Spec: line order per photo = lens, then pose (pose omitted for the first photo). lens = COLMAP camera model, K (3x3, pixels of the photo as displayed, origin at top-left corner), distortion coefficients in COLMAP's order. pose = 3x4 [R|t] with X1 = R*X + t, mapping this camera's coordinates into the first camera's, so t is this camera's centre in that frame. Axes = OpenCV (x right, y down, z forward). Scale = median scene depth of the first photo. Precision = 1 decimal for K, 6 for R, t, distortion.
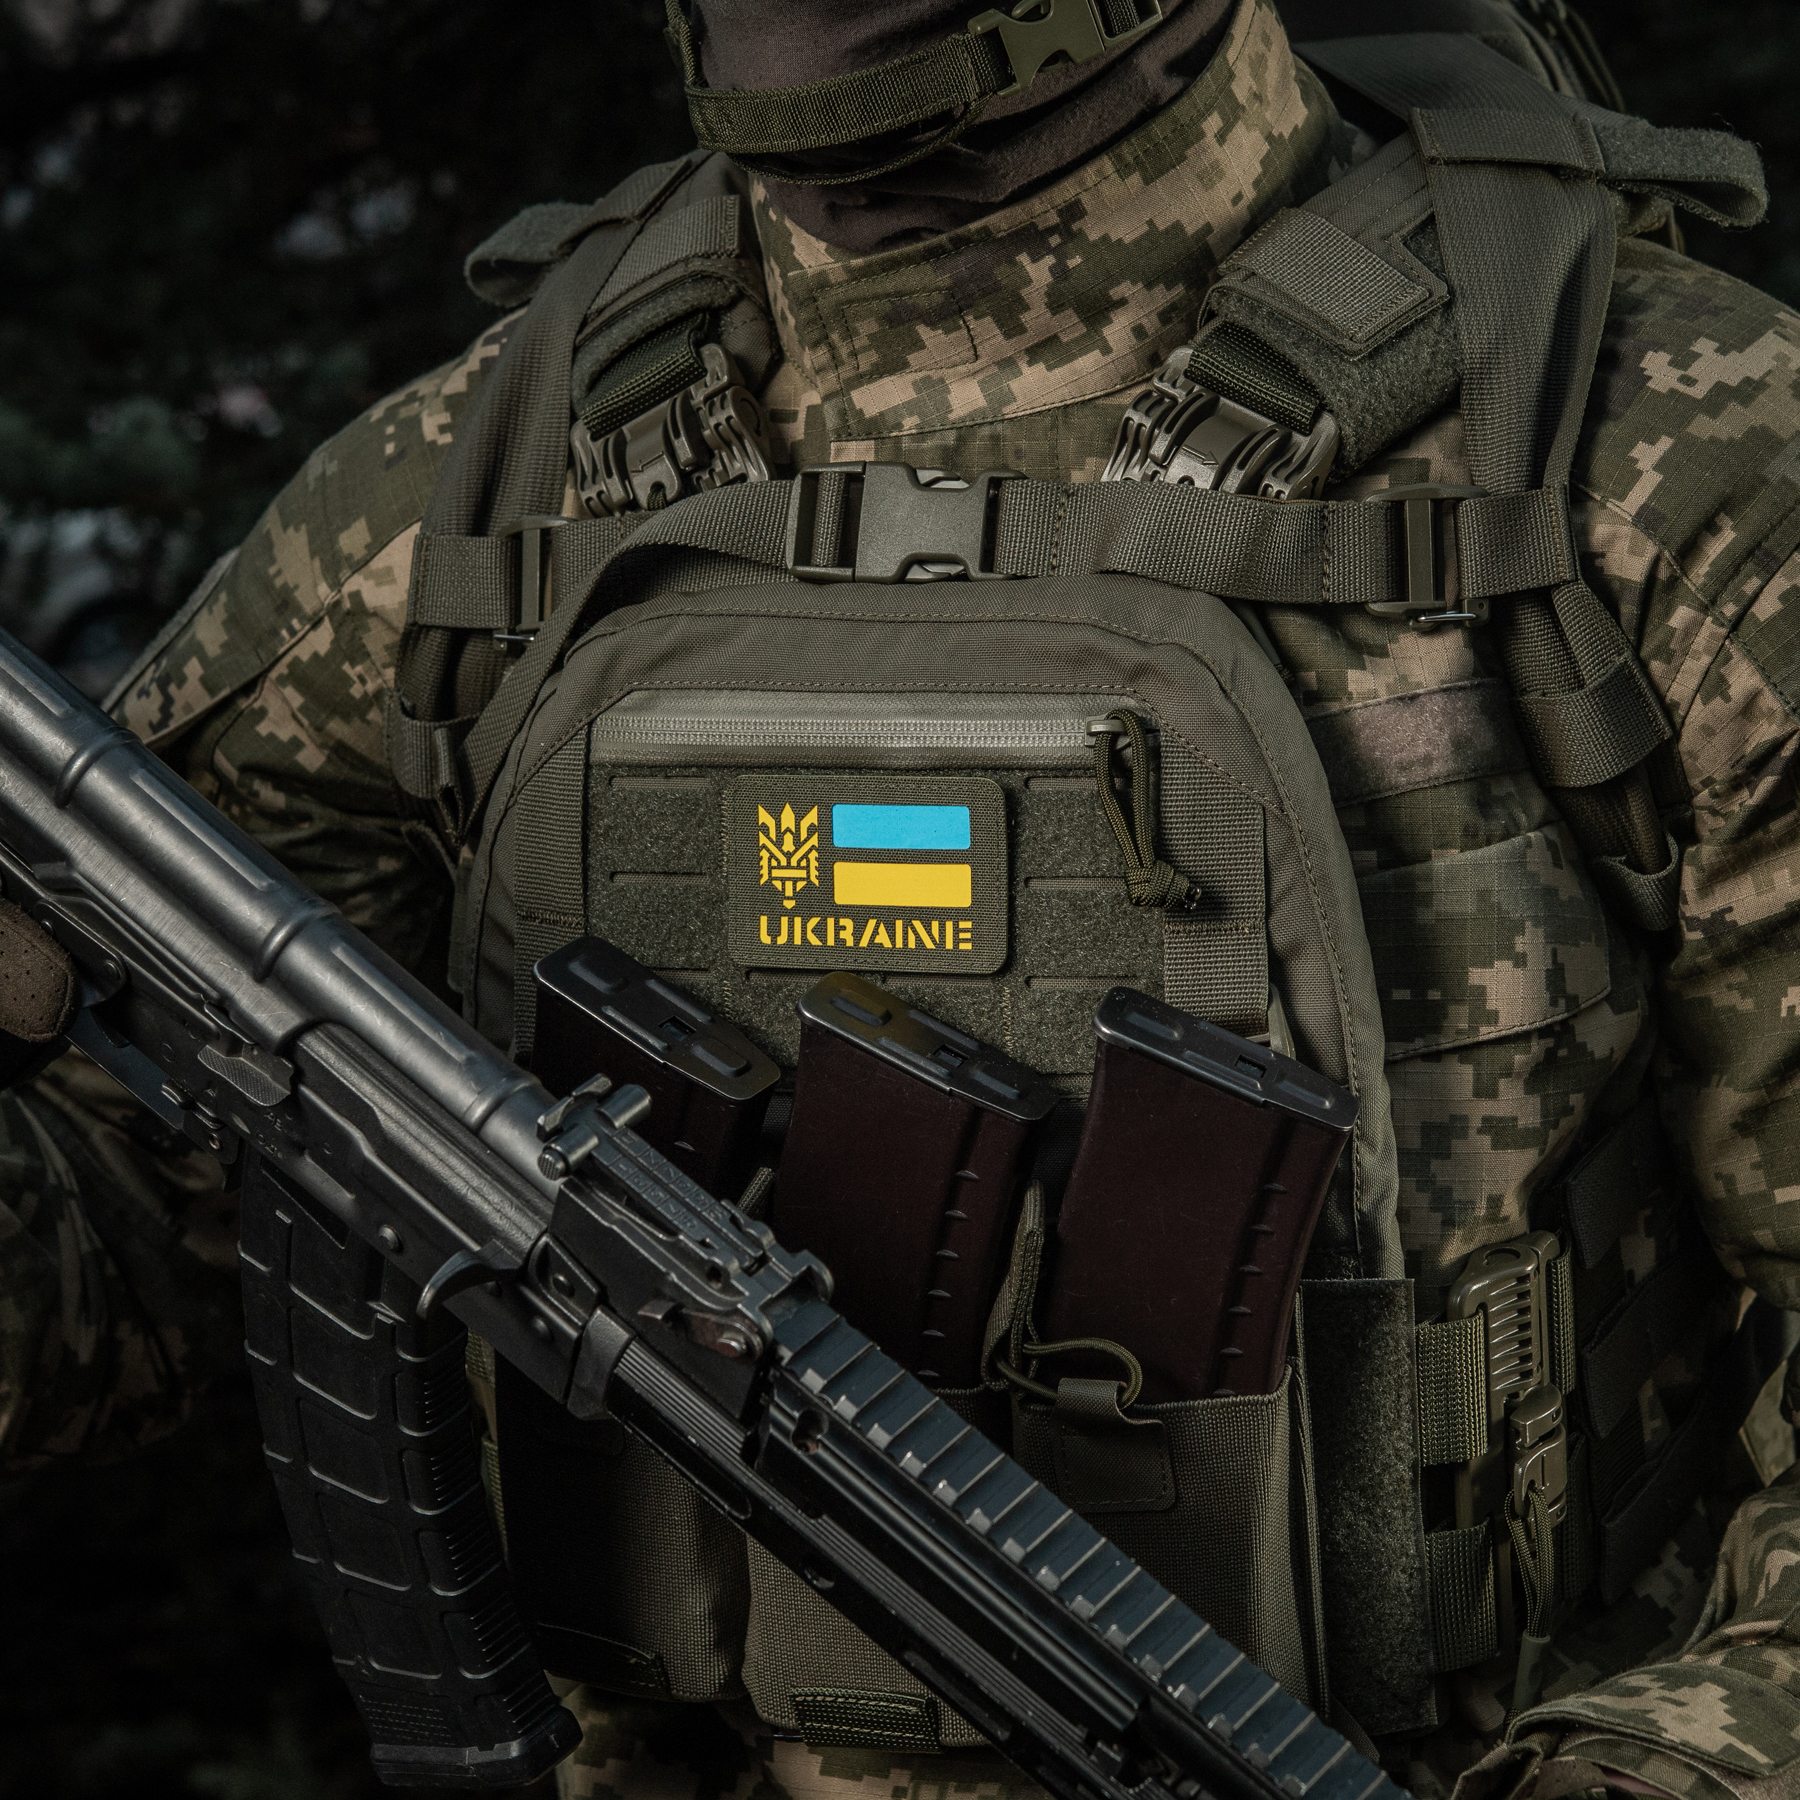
lens RADIAL K [[4840.1, 0, 1035.9], [0, 4840.1, 1029.3], [0, 0, 1]] dist [0.082724, -1.027301]
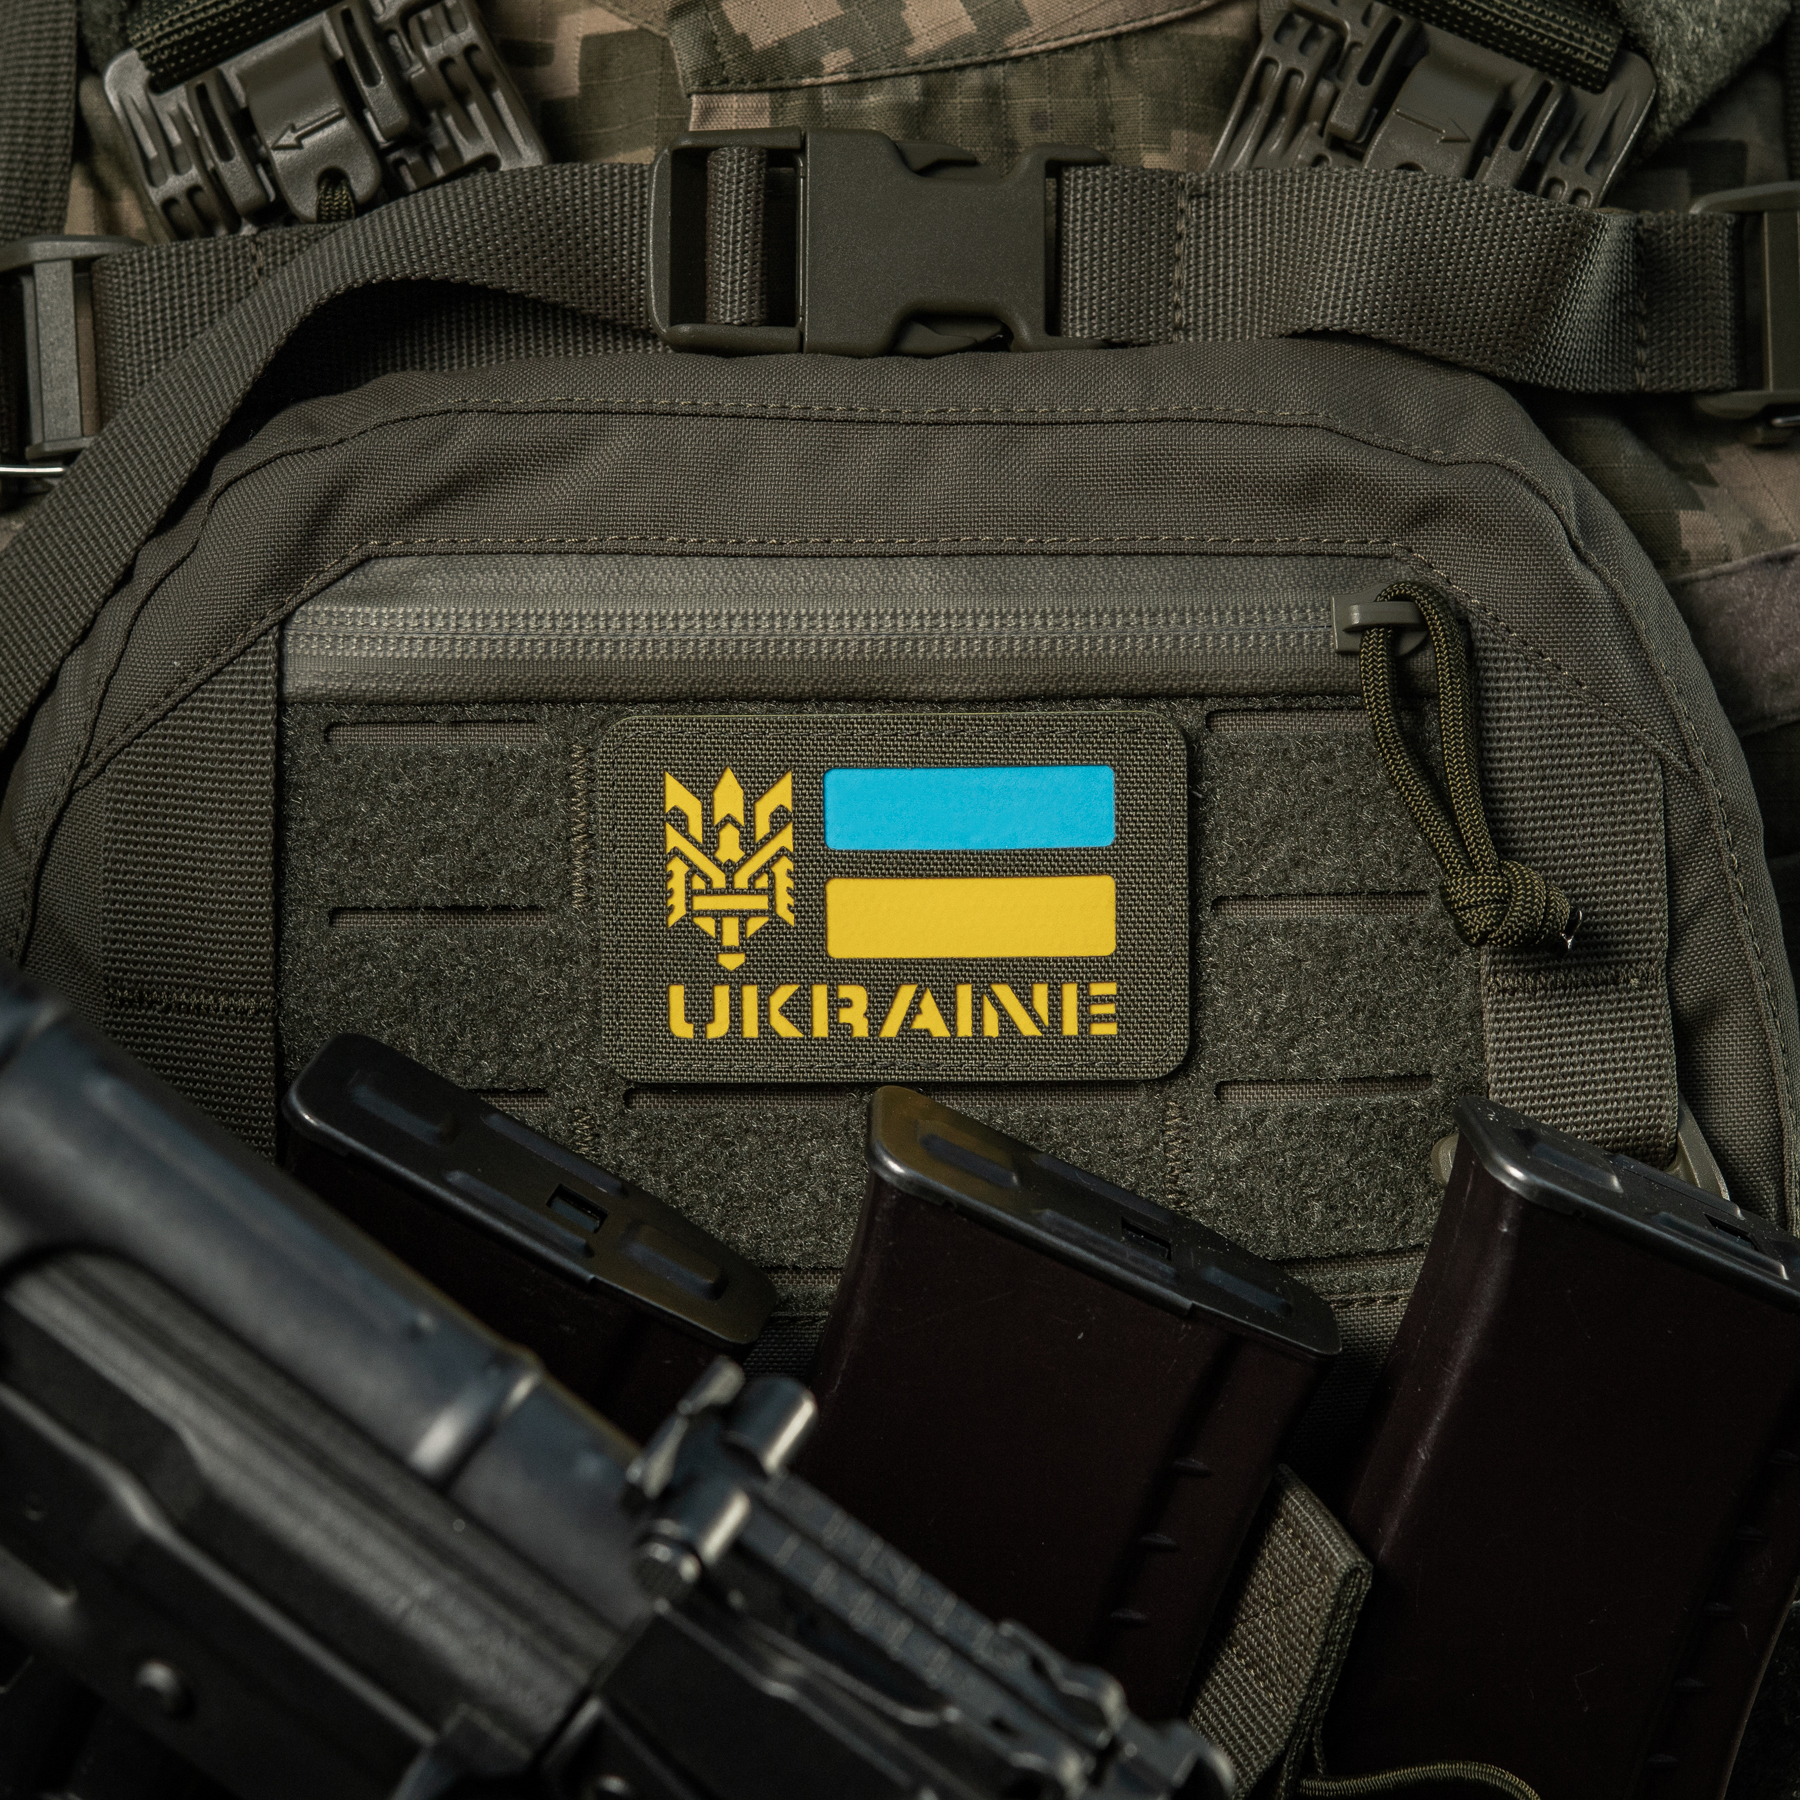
lens RADIAL K [[4840.1, 0, 1035.9], [0, 4840.1, 1029.3], [0, 0, 1]] dist [0.082724, -1.027301]
pose [[0.923304, -0.040580, 0.381920, -0.221967], [0.037445, 0.999176, 0.015642, -0.025533], [-0.382240, -0.000141, 0.924063, 0.503979]]
